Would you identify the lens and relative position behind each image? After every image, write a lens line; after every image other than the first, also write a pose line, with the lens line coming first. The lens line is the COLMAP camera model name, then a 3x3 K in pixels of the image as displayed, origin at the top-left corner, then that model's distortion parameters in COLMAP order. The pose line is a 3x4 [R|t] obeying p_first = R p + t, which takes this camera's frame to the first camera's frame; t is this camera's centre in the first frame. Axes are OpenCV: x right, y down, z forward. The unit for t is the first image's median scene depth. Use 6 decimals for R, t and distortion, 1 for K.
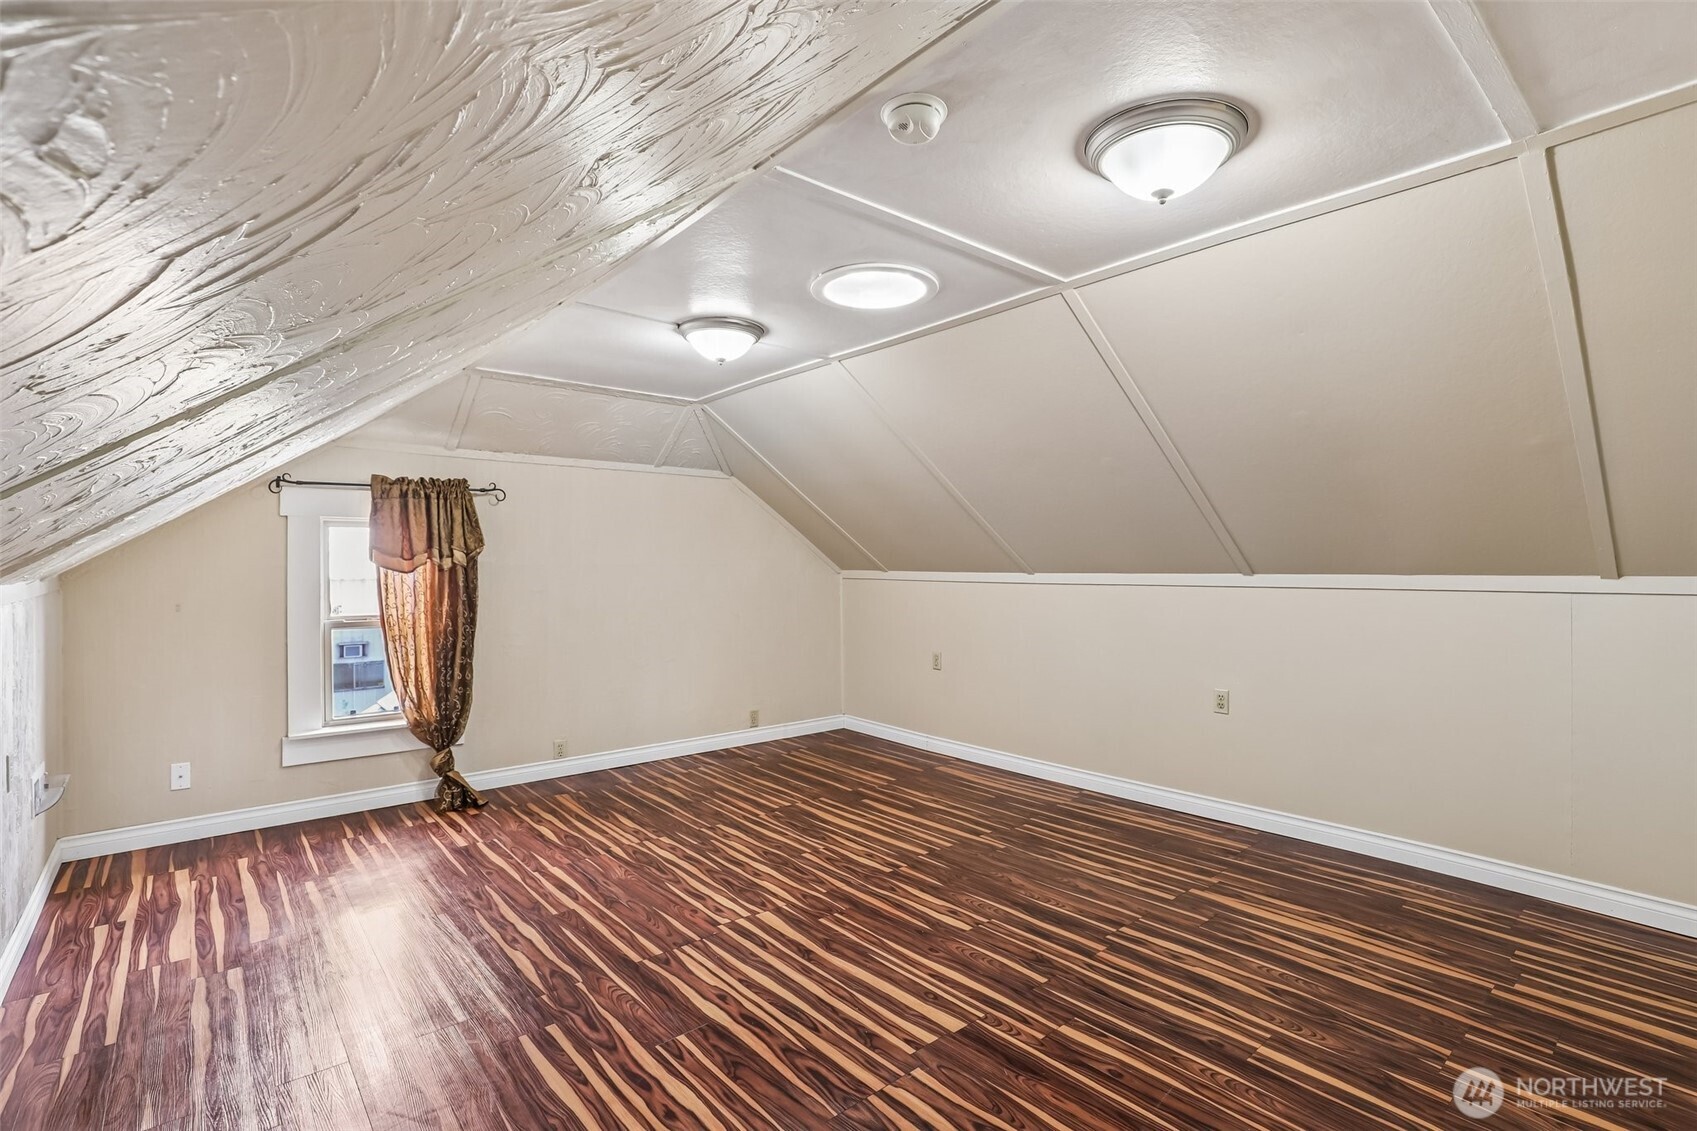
lens RADIAL K [[790.8, 0, 843.9], [0, 790.8, 587.2], [0, 0, 1]] dist [-0.024958, 0.000041]
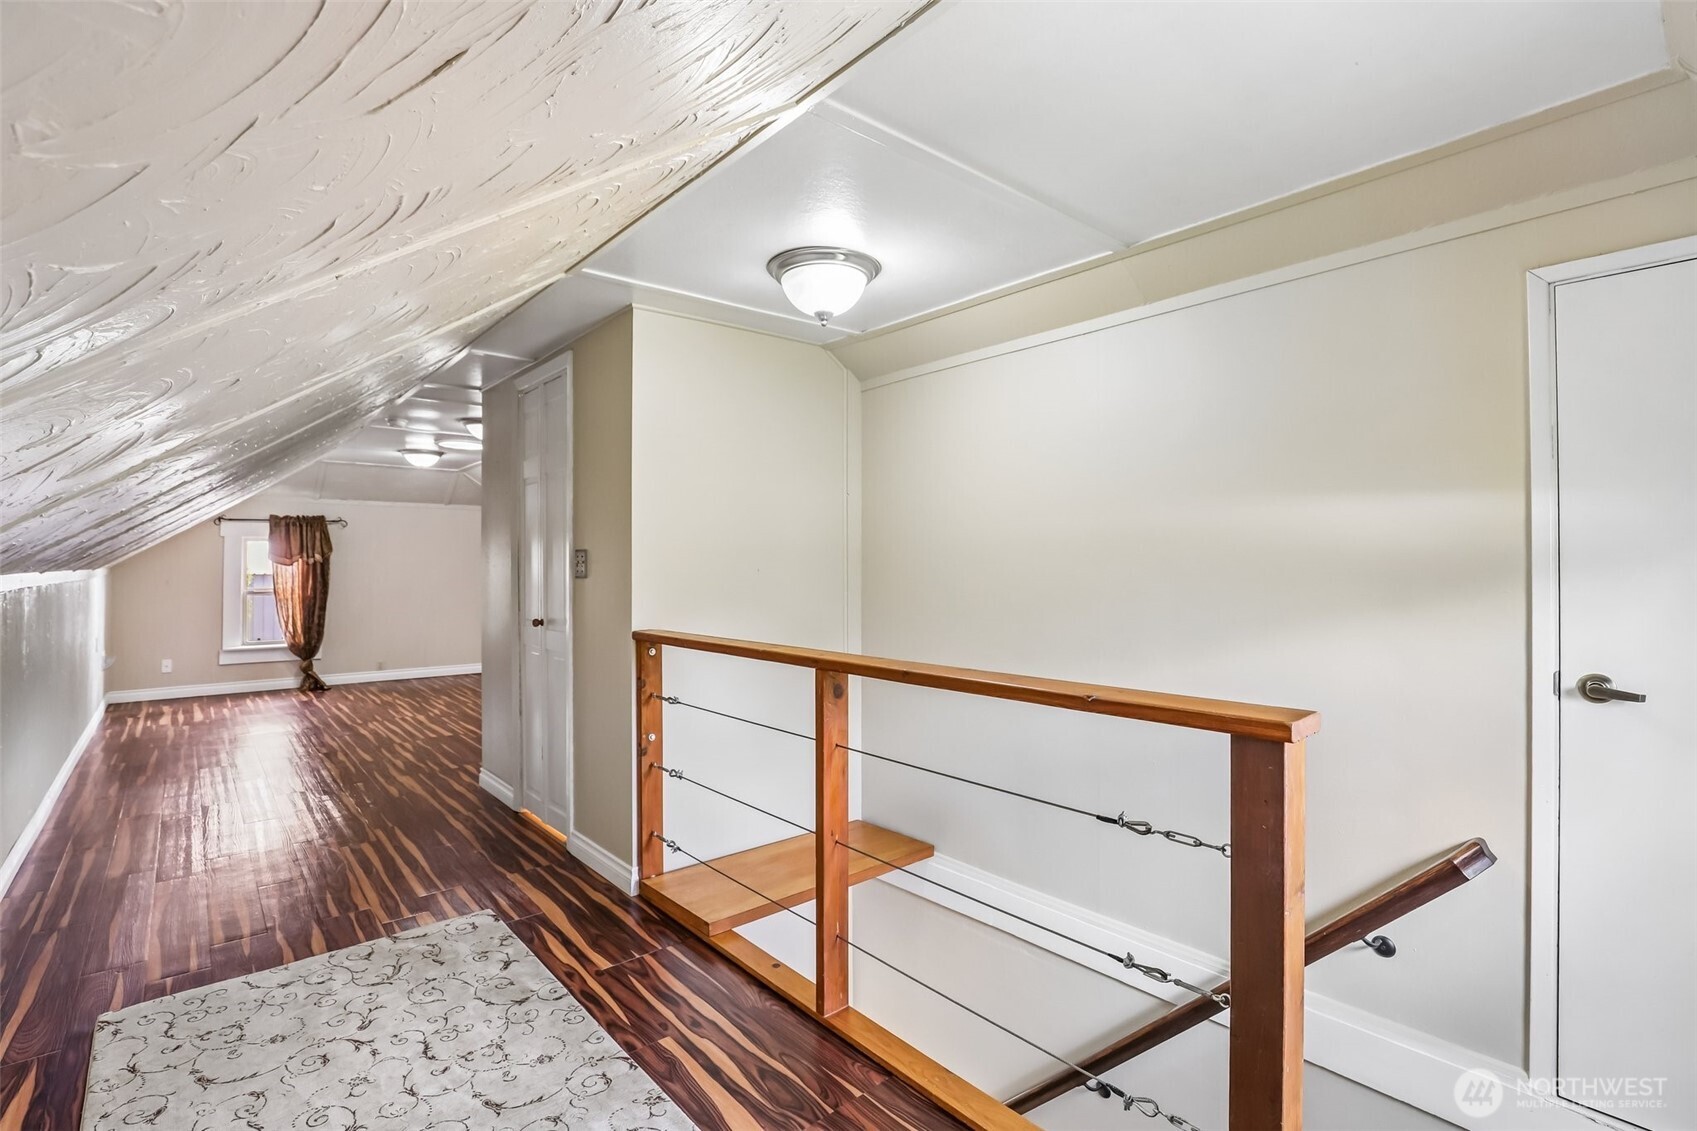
lens RADIAL K [[774.0, 0, 848.5], [0, 774.0, 565.5], [0, 0, 1]] dist [-0.035380, 0.000831]
pose [[0.999658, 0.005887, 0.025485, 0.745578], [-0.005358, 0.999769, -0.020795, 0.012119], [-0.025602, 0.020651, 0.999459, -0.864503]]
